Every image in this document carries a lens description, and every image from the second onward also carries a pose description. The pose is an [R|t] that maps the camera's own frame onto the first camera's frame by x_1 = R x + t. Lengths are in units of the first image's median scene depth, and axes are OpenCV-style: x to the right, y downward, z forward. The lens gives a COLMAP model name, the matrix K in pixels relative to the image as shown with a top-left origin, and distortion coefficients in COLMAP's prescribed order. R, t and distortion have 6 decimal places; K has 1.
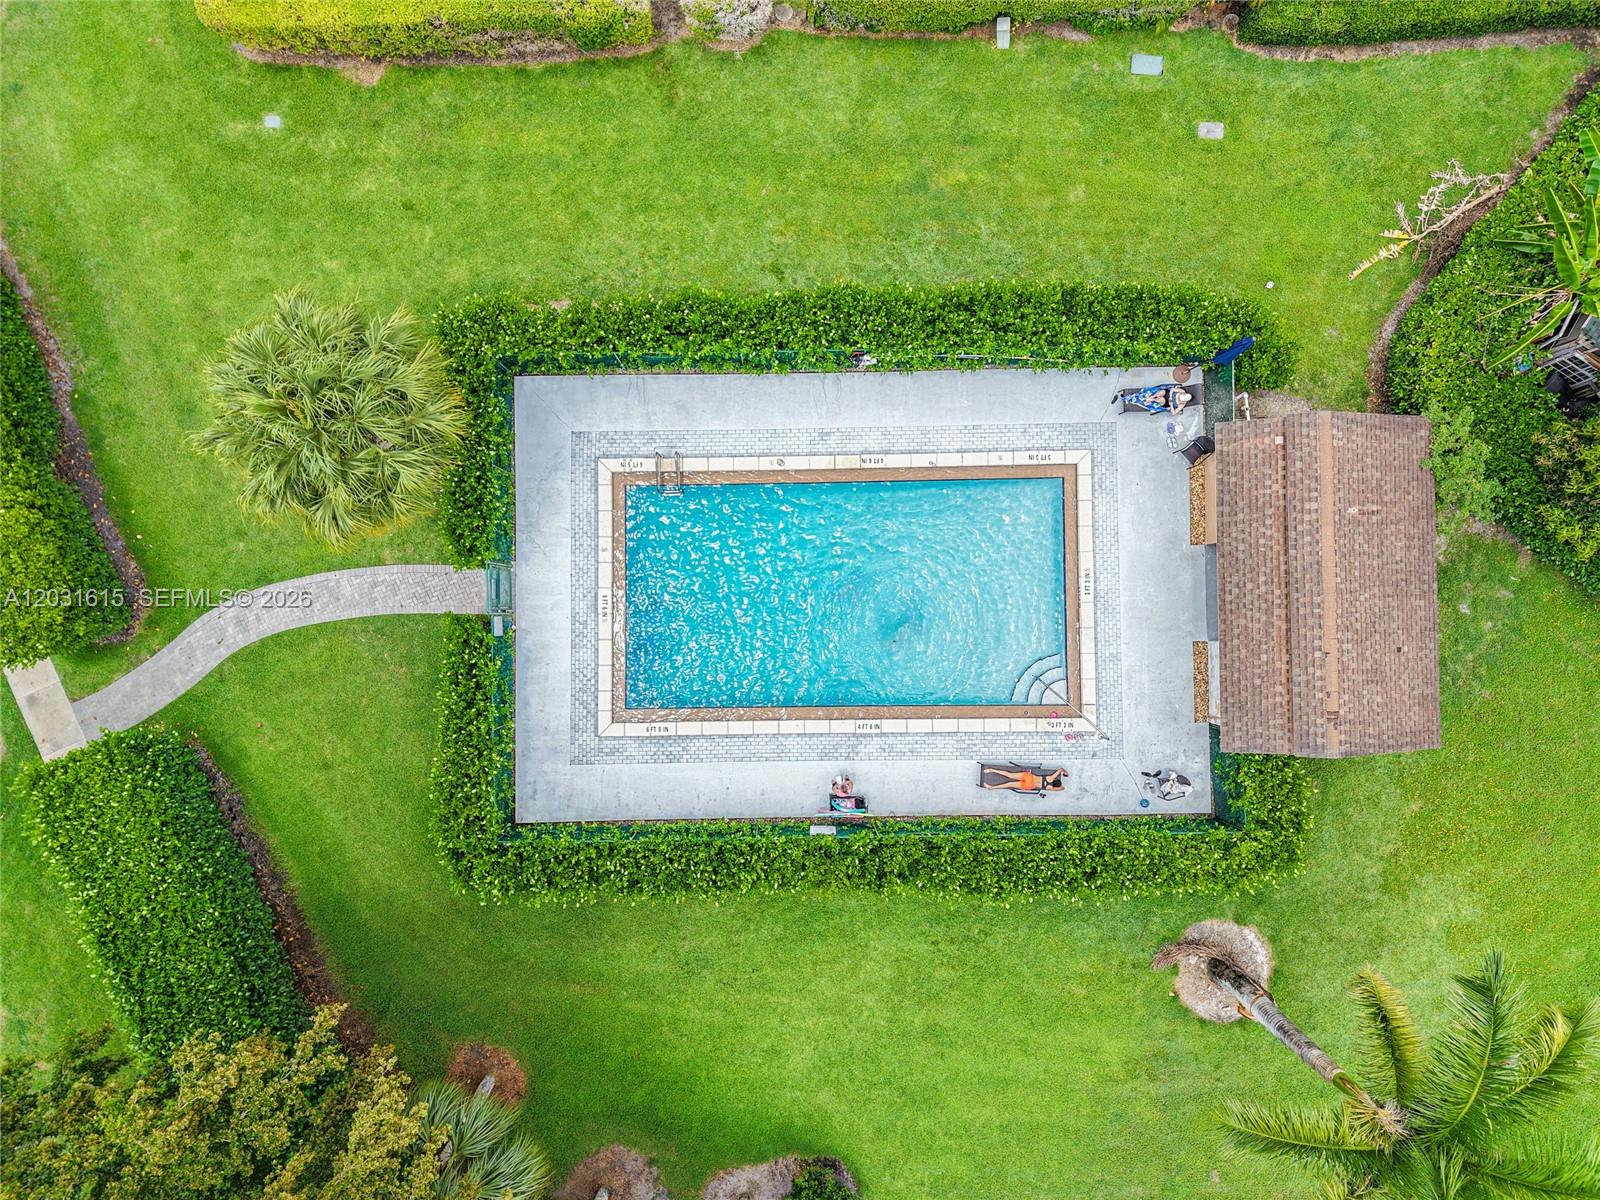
lens RADIAL K [[1081.4, 0, 800.0], [0, 1081.4, 600.0], [0, 0, 1]] dist [0.004953, -0.001706]
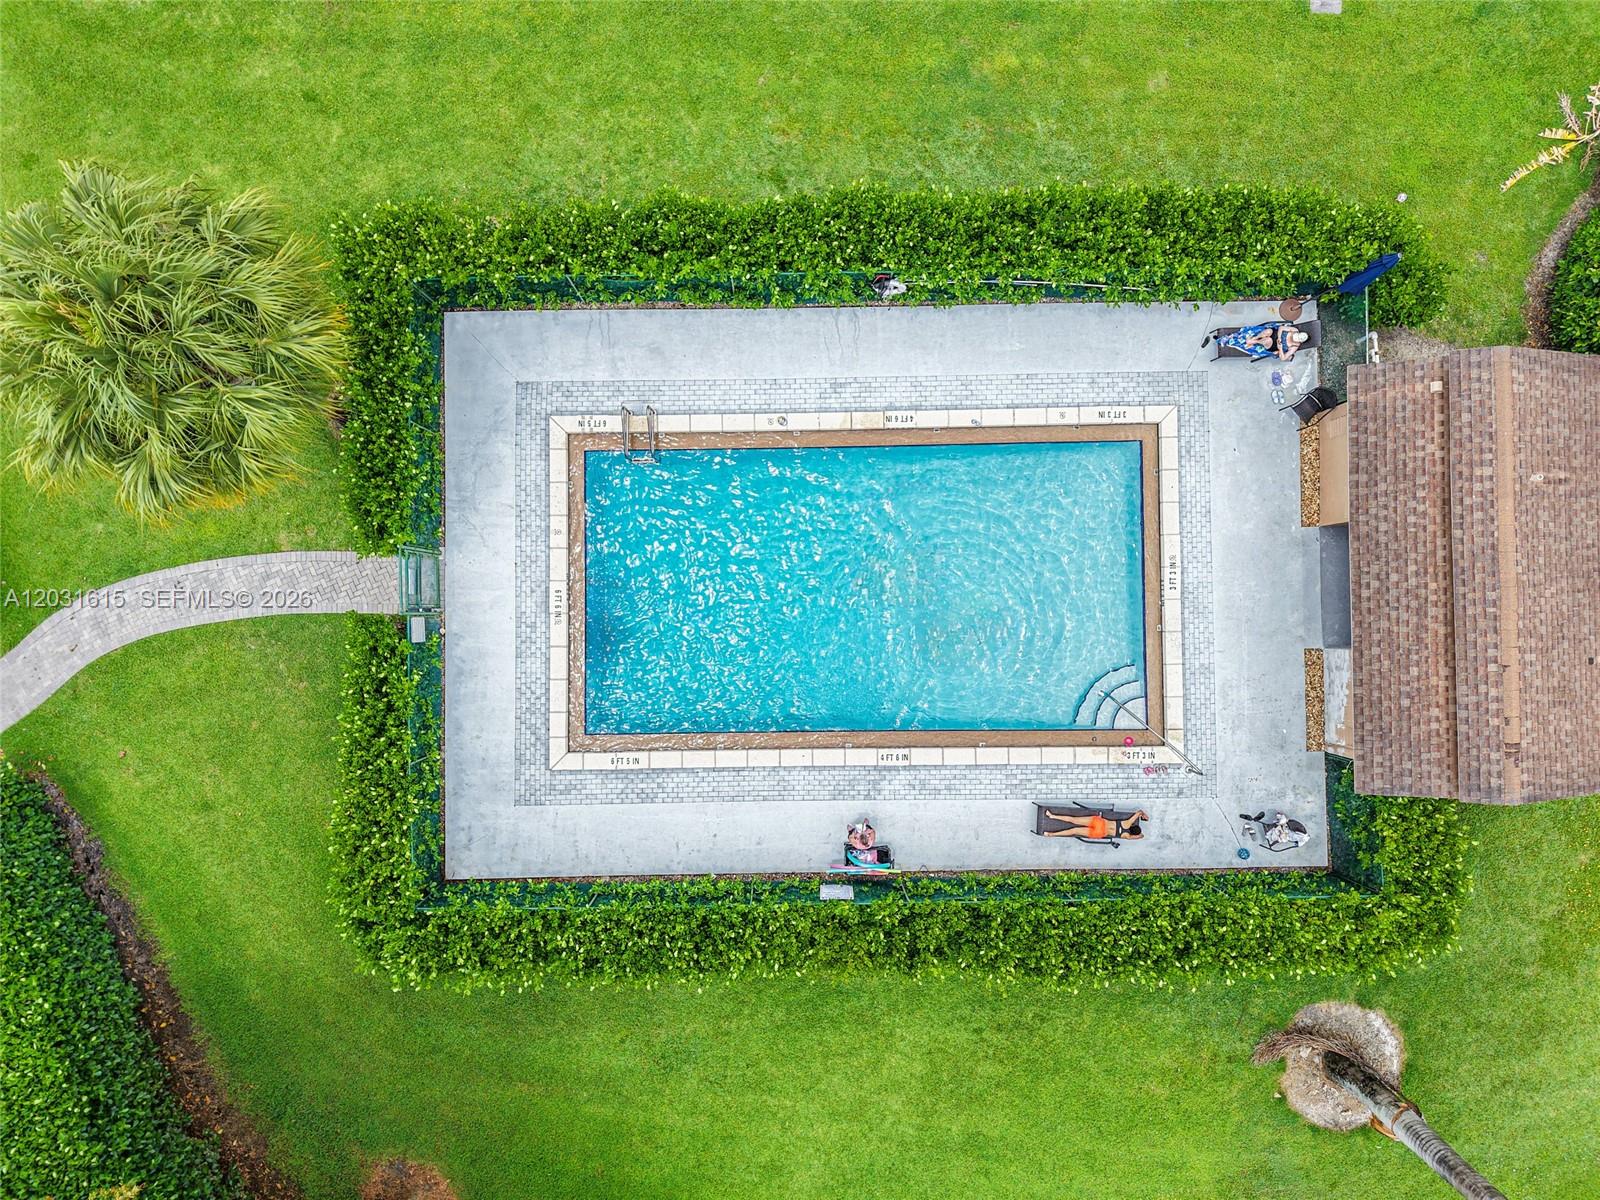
lens RADIAL K [[1081.4, 0, 800.0], [0, 1081.4, 600.0], [0, 0, 1]] dist [0.004953, -0.001706]
pose [[1.000000, 0.000209, -0.000360, -0.004867], [-0.000208, 0.999997, 0.002266, 0.001040], [0.000361, -0.002266, 0.999997, 0.215587]]
